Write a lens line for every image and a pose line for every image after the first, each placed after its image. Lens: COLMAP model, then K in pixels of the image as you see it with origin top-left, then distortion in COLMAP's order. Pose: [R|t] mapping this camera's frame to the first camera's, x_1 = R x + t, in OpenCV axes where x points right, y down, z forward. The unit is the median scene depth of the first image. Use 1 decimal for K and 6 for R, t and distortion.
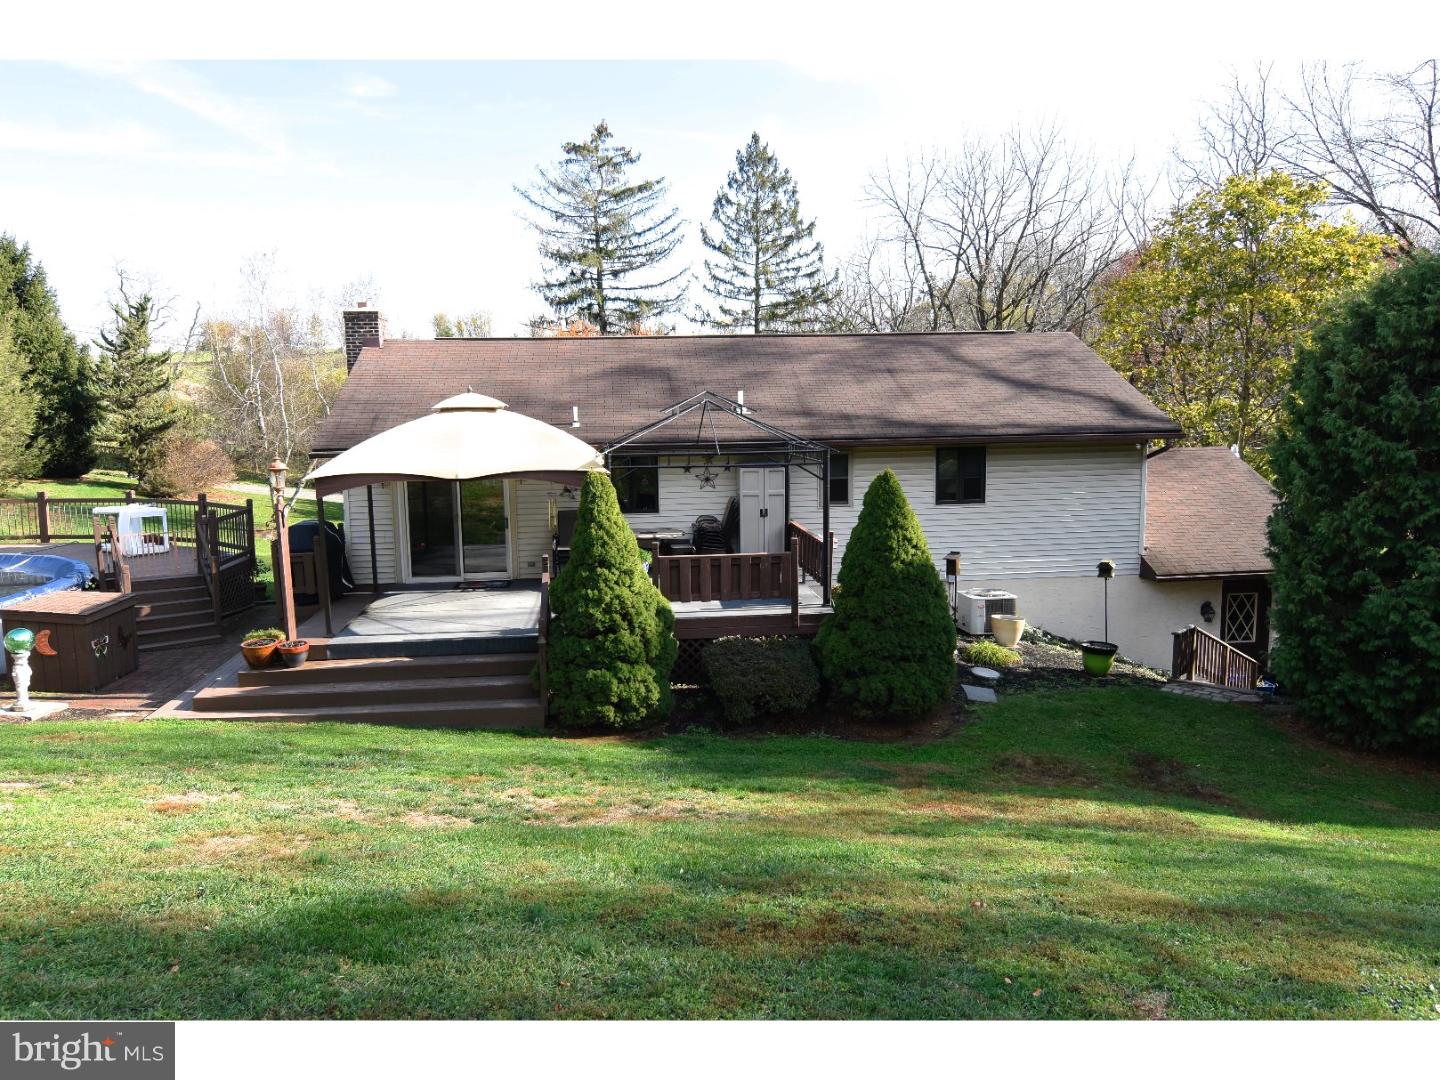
lens RADIAL K [[1067.9, 0, 718.4], [0, 1067.9, 540.7], [0, 0, 1]] dist [-0.003357, -0.000251]
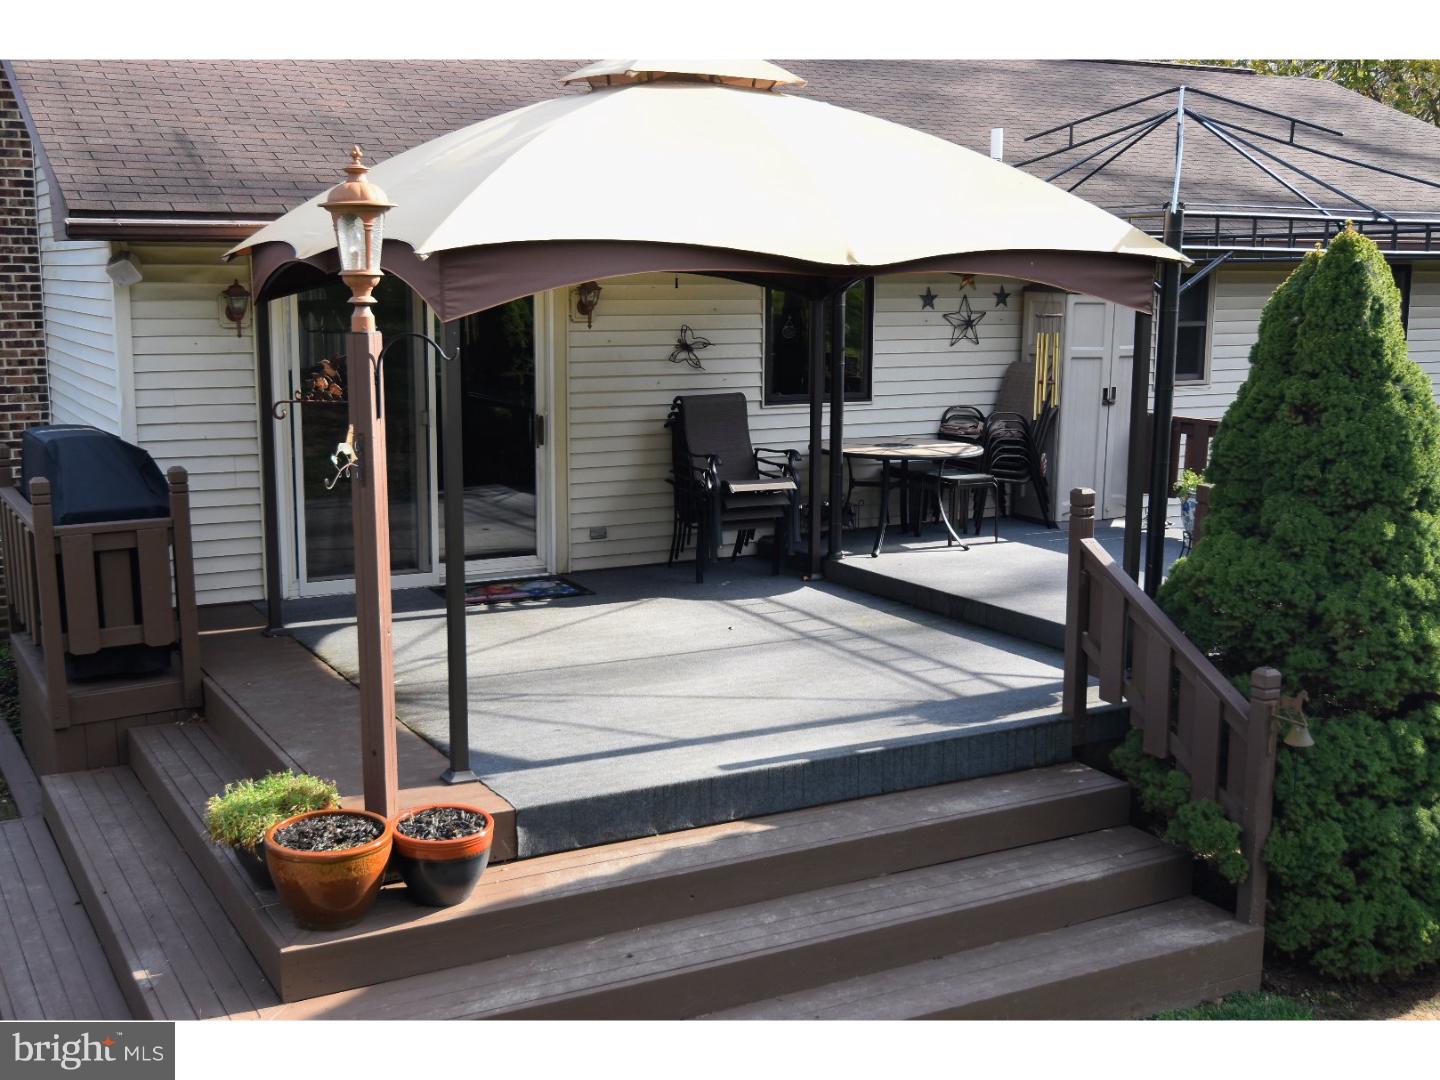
lens RADIAL K [[1642.5, 0, 720.3], [0, 1642.5, 540.9], [0, 0, 1]] dist [0.008009, 0.000000]
pose [[0.928704, -0.043306, 0.368284, -0.362022], [0.034755, 0.998951, 0.029824, 0.008169], [-0.369189, -0.014898, 0.929235, 0.417342]]
